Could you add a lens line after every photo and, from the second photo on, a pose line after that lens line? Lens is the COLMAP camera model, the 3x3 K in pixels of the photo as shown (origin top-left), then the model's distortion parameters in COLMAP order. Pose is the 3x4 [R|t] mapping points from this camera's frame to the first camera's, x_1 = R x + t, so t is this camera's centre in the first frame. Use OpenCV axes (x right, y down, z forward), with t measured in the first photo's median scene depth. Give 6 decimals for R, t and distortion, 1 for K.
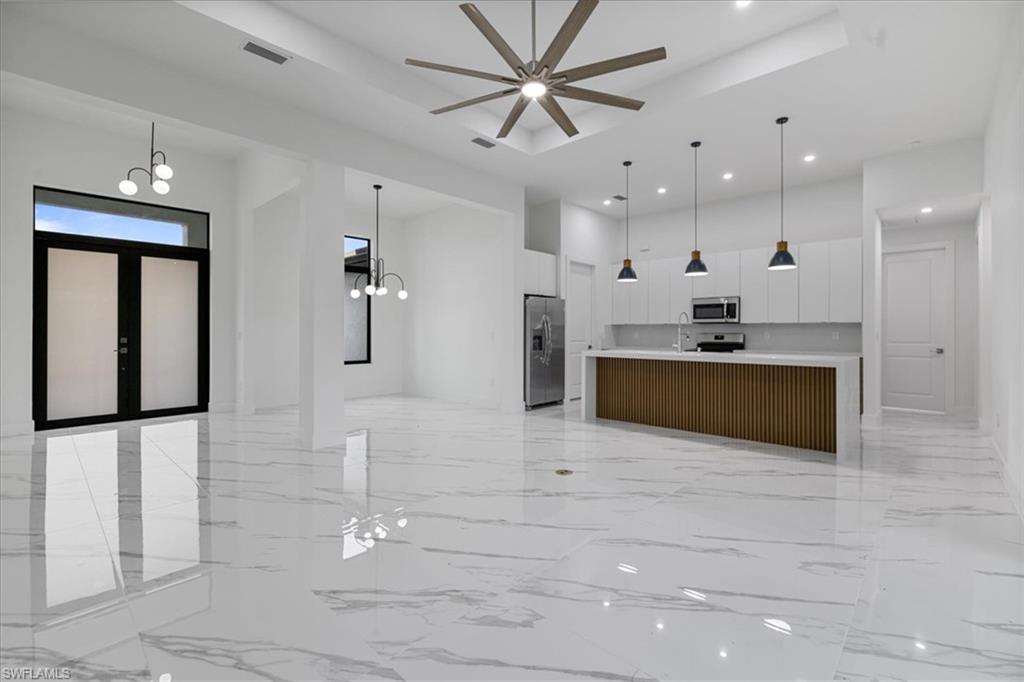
lens RADIAL K [[451.3, 0, 511.0], [0, 451.3, 330.9], [0, 0, 1]] dist [0.001579, 0.000301]
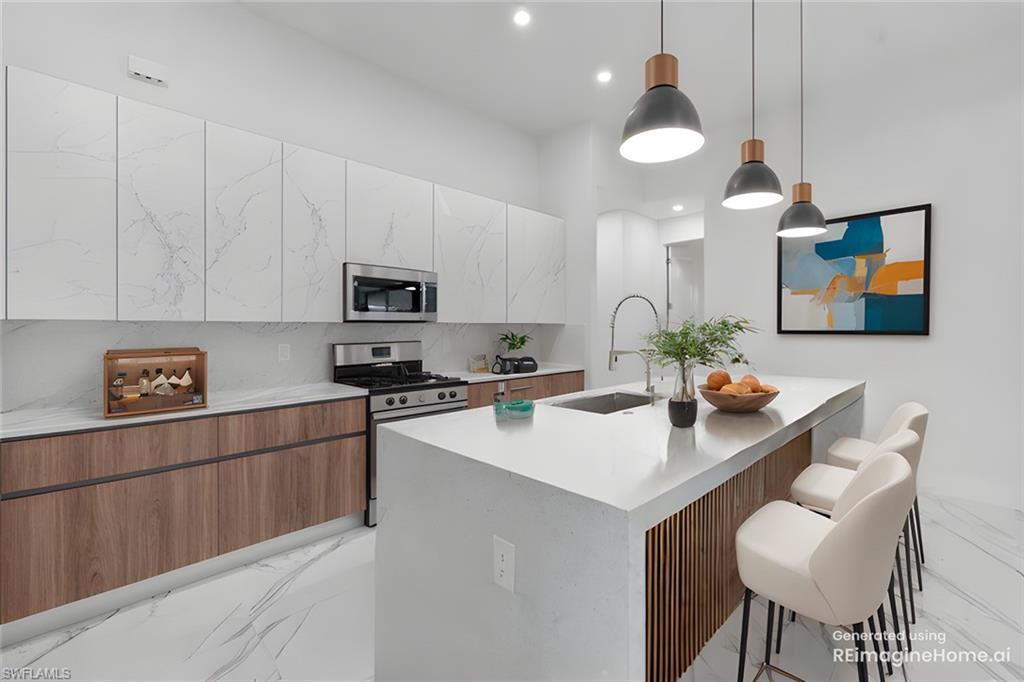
lens RADIAL K [[436.8, 0, 511.0], [0, 436.8, 329.8], [0, 0, 1]] dist [0.001851, 0.000222]
pose [[0.044290, -0.009180, 0.998977, 0.013556], [0.002363, 0.999956, 0.009085, -0.014187], [-0.999016, 0.001958, 0.044309, 0.943791]]
